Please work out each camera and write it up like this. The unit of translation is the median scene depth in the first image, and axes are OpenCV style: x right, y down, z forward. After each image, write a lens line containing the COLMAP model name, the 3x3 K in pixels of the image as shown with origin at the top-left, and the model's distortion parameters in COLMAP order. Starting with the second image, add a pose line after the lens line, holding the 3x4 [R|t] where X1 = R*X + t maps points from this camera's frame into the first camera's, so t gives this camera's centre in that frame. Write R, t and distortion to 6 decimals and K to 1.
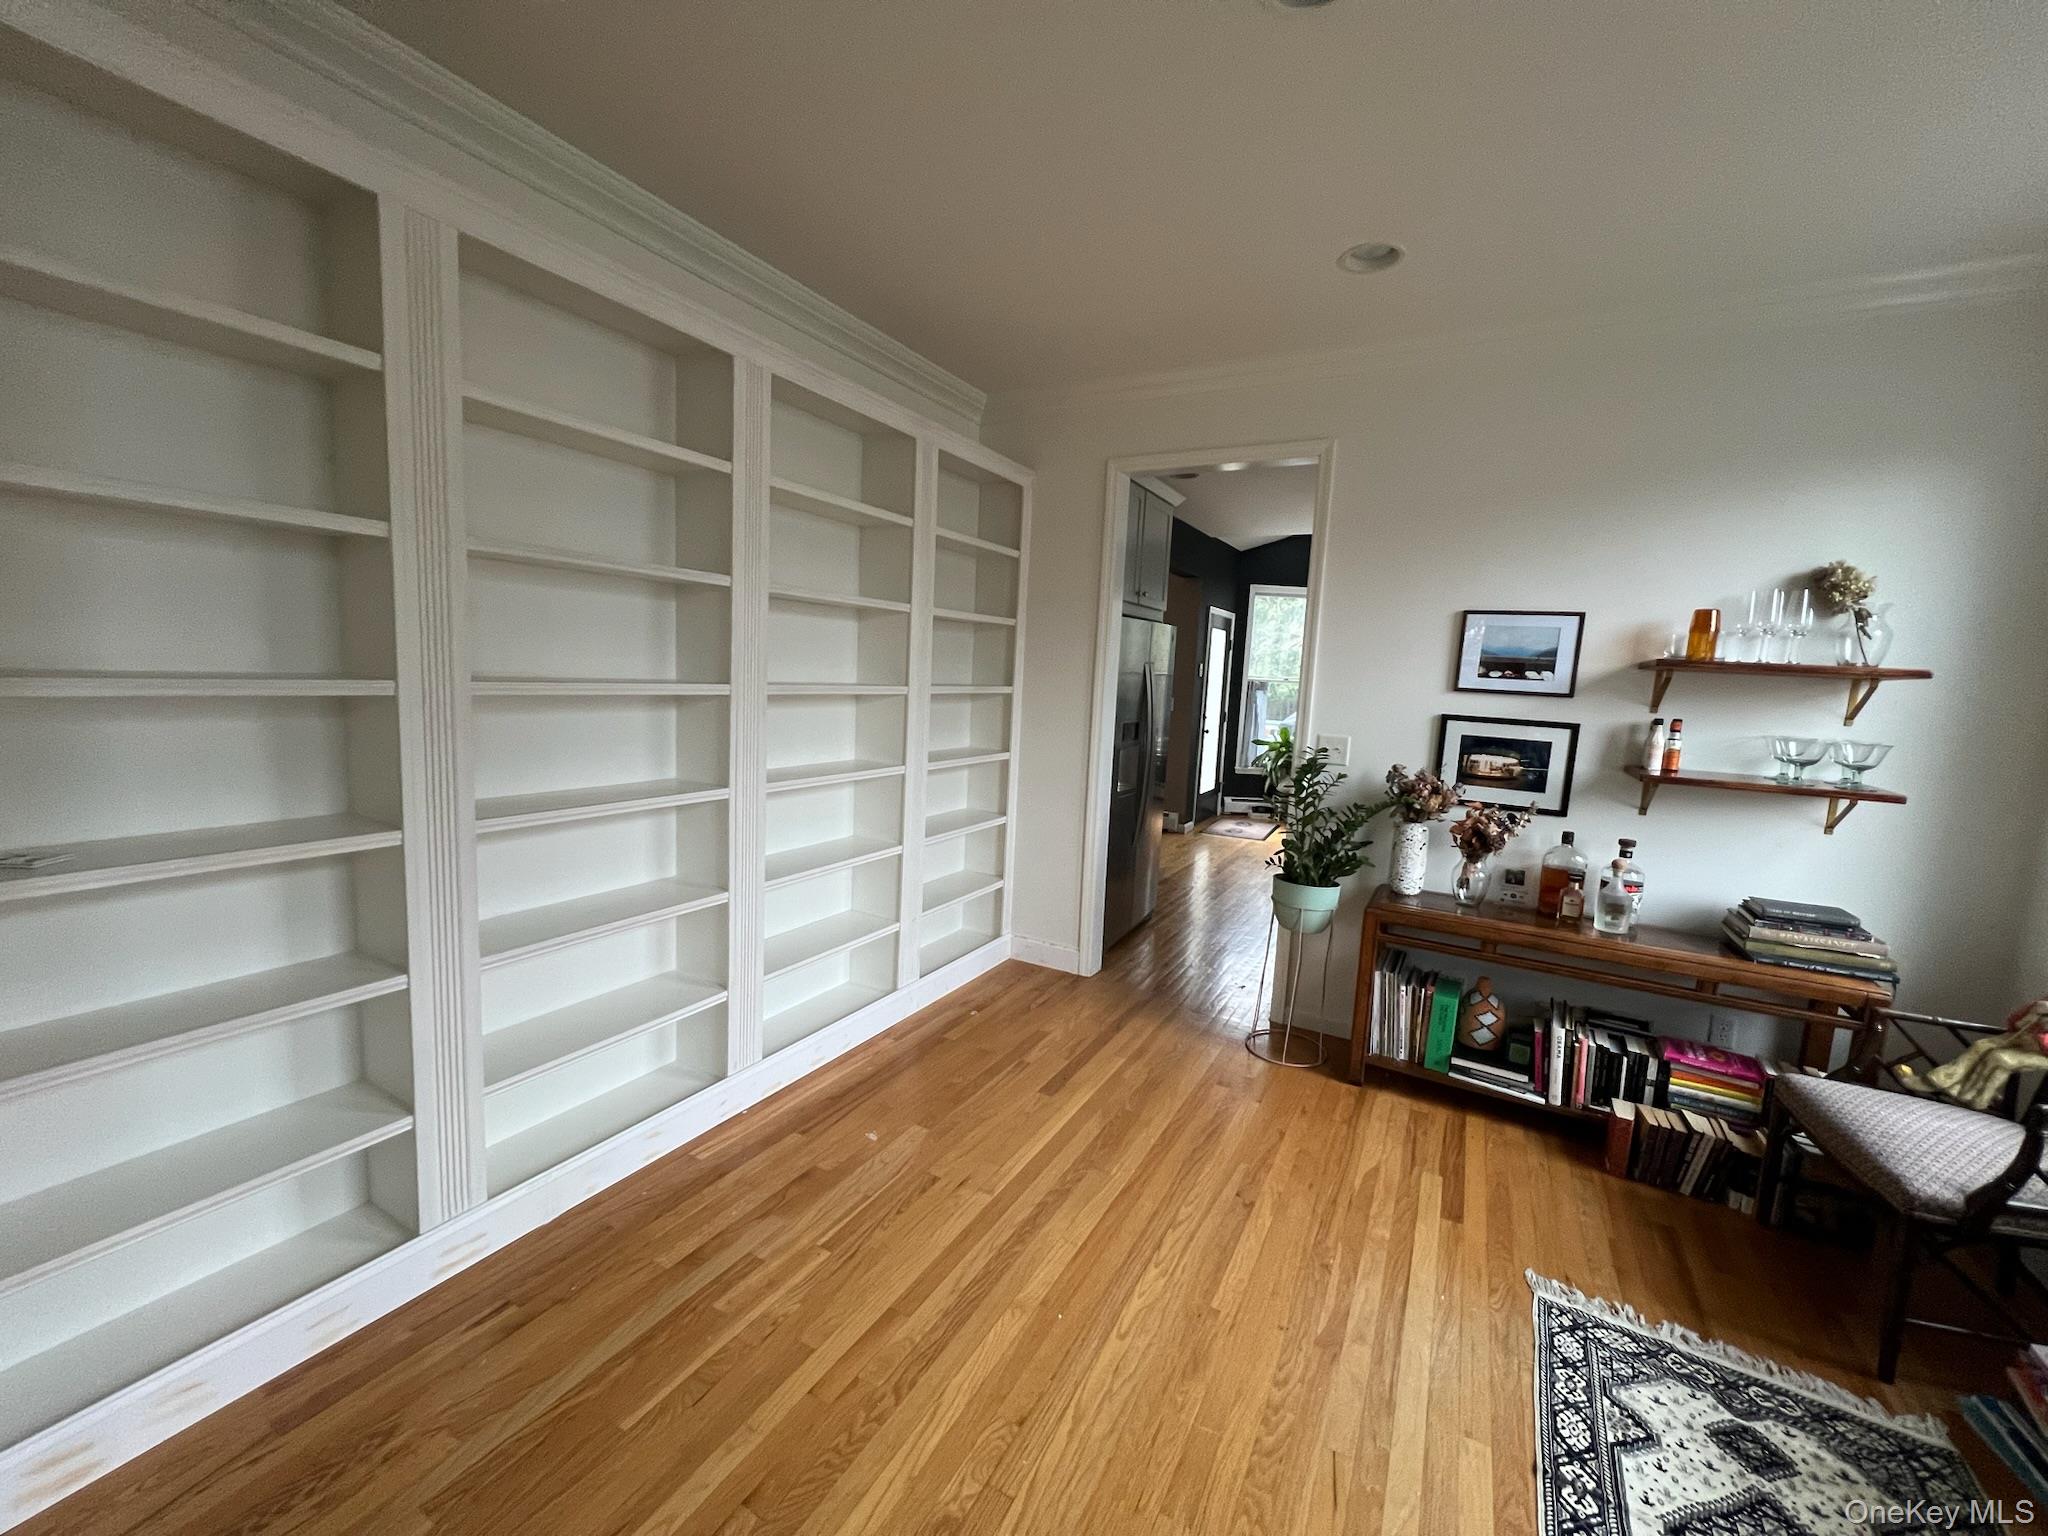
lens RADIAL K [[806.1, 0, 1024.0], [0, 806.1, 768.0], [0, 0, 1]] dist [0.001310, -0.000349]
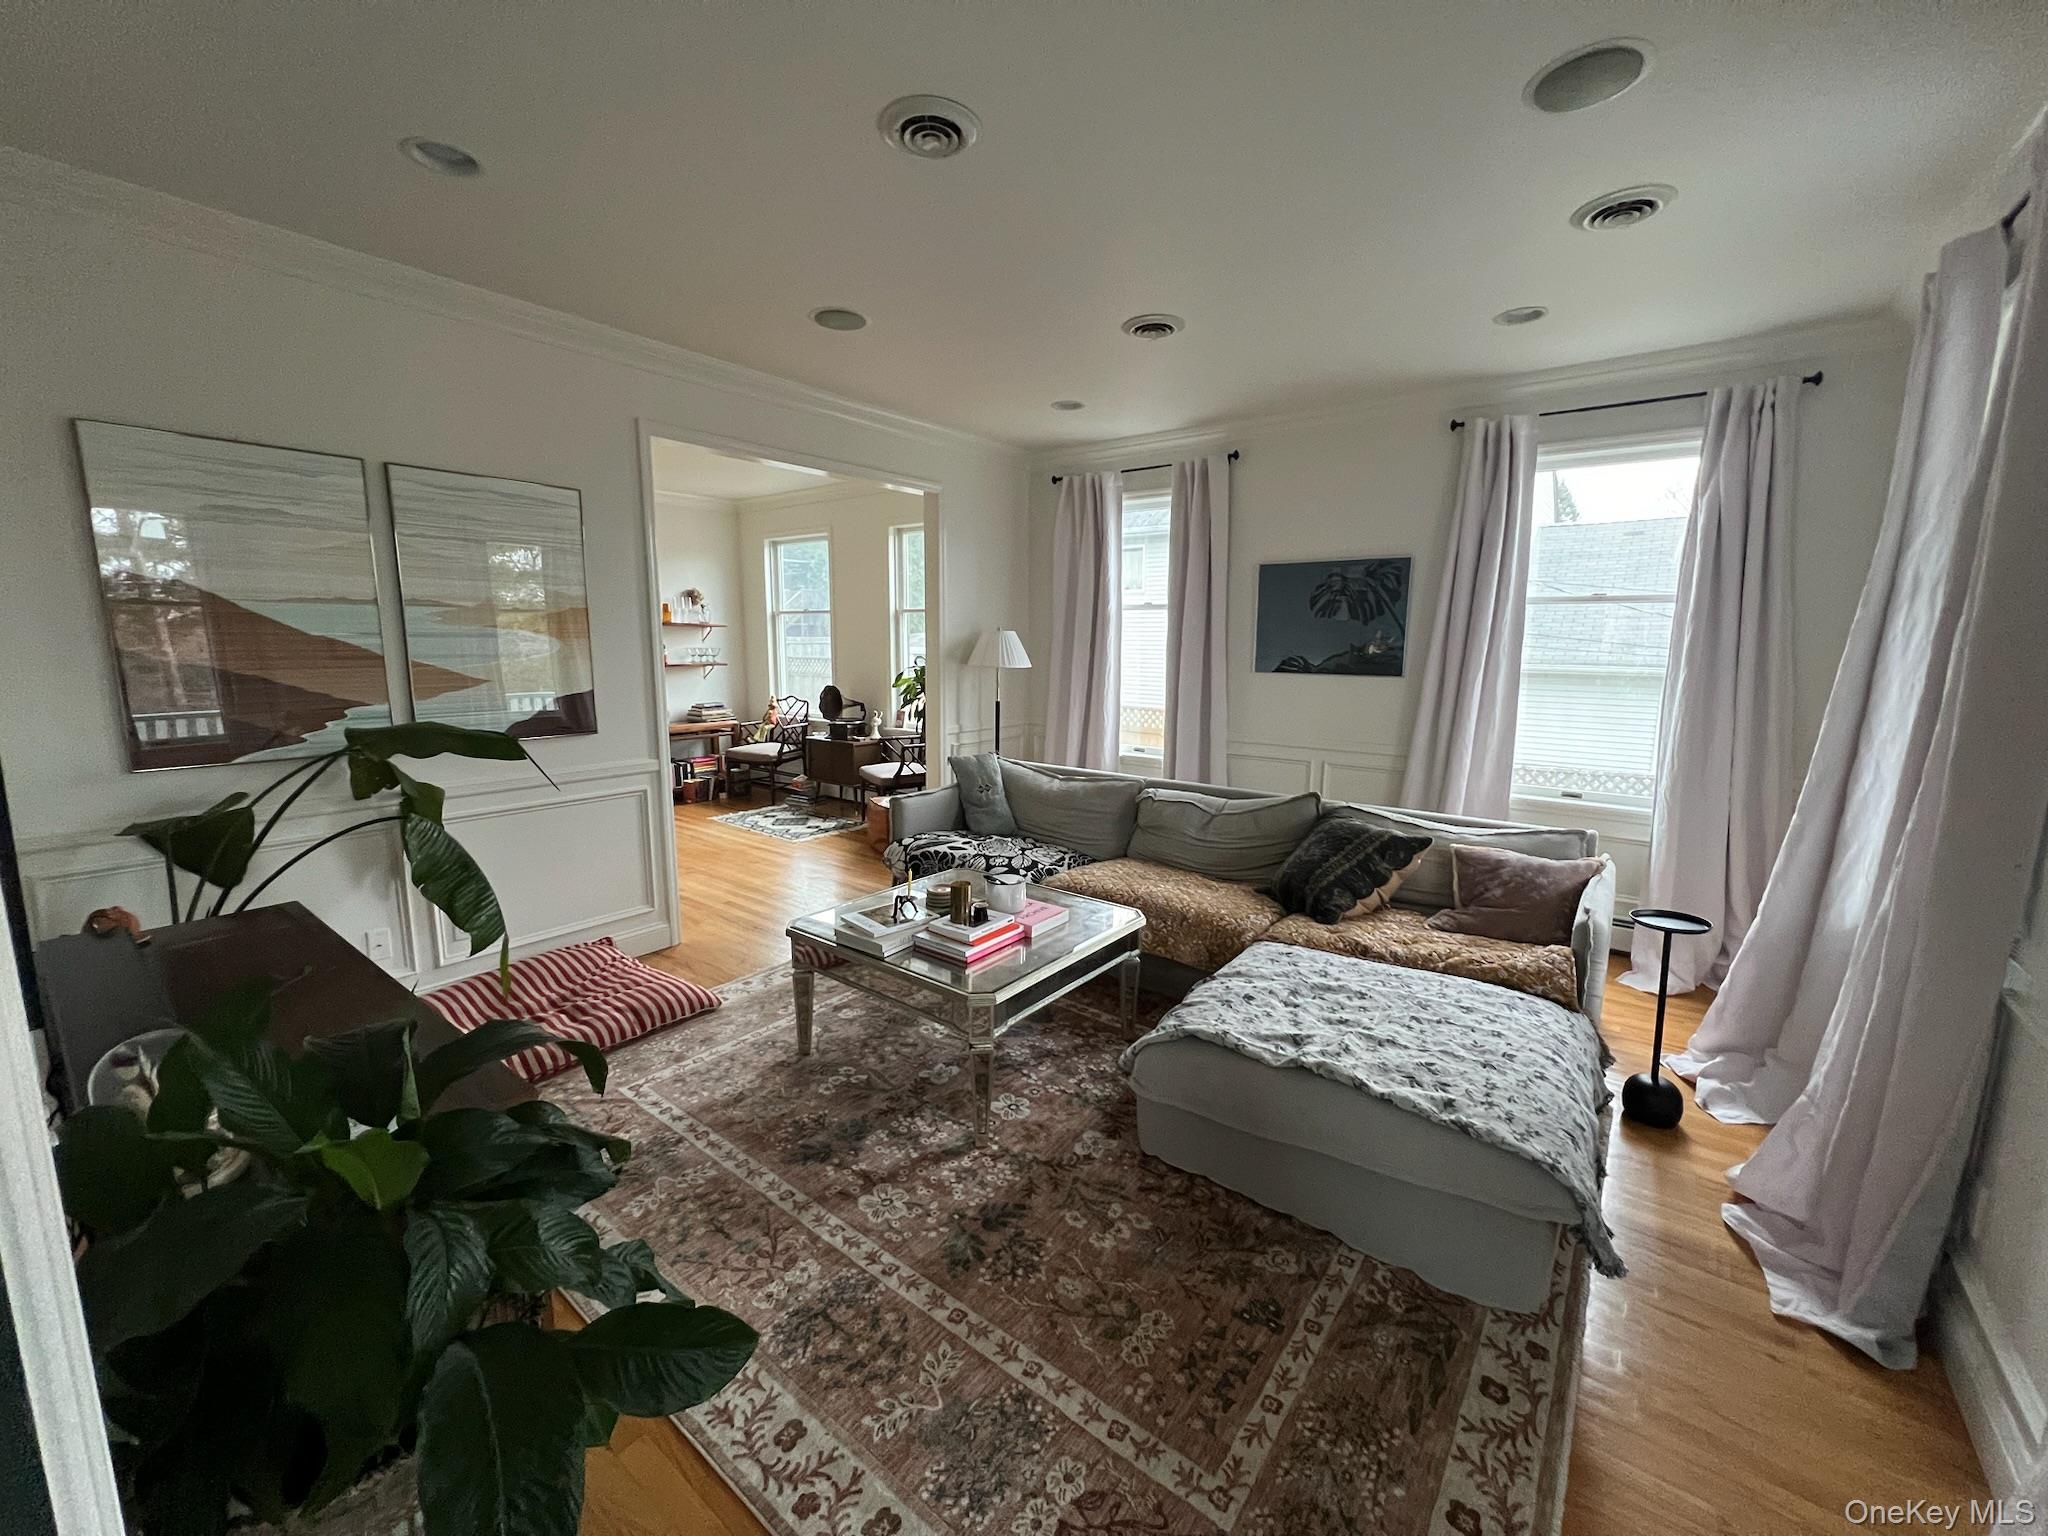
lens RADIAL K [[806.1, 0, 1024.0], [0, 806.1, 768.0], [0, 0, 1]] dist [0.001310, -0.000349]
pose [[0.148548, -0.201977, 0.968059, -1.841847], [0.116074, 0.975715, 0.185763, -0.015565], [-0.982069, 0.084772, 0.168385, -0.651693]]
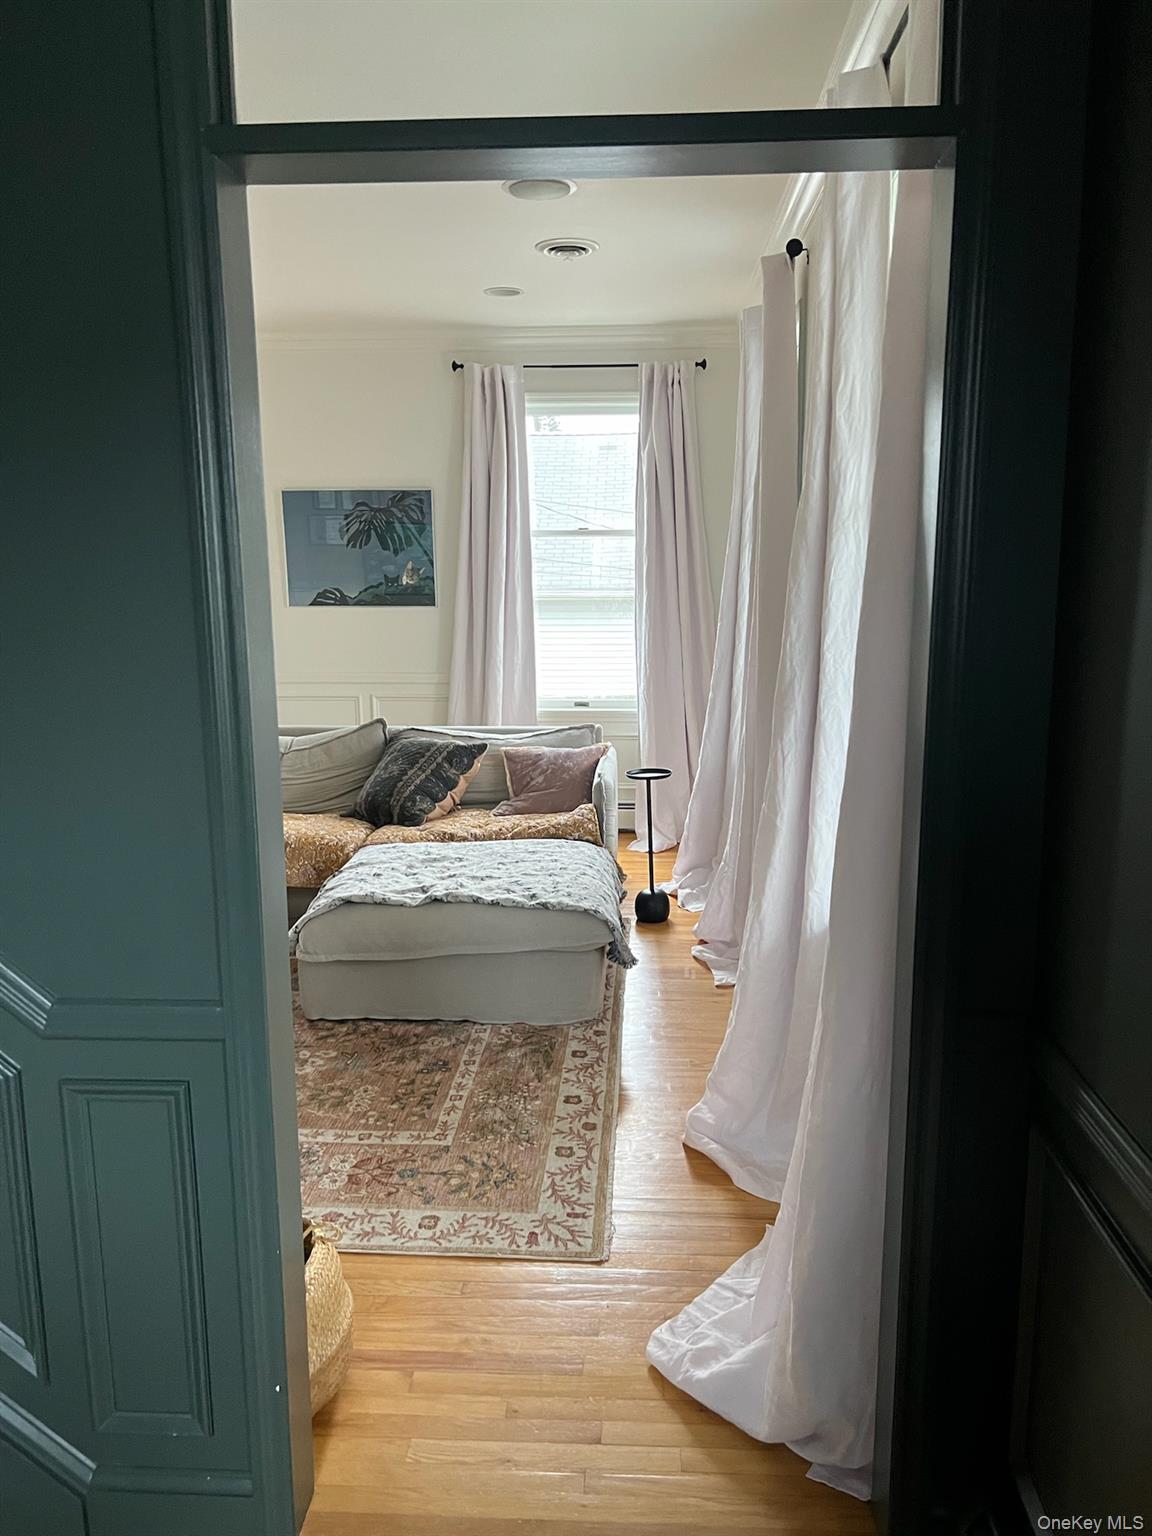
lens RADIAL K [[1088.0, 0, 576.0], [0, 1088.0, 768.0], [0, 0, 1]] dist [0.063330, -0.003392]
pose [[-0.437042, -0.207073, 0.875280, -3.091347], [0.092975, 0.957524, 0.272954, -0.174977], [-0.894623, 0.200671, -0.399226, -0.053005]]
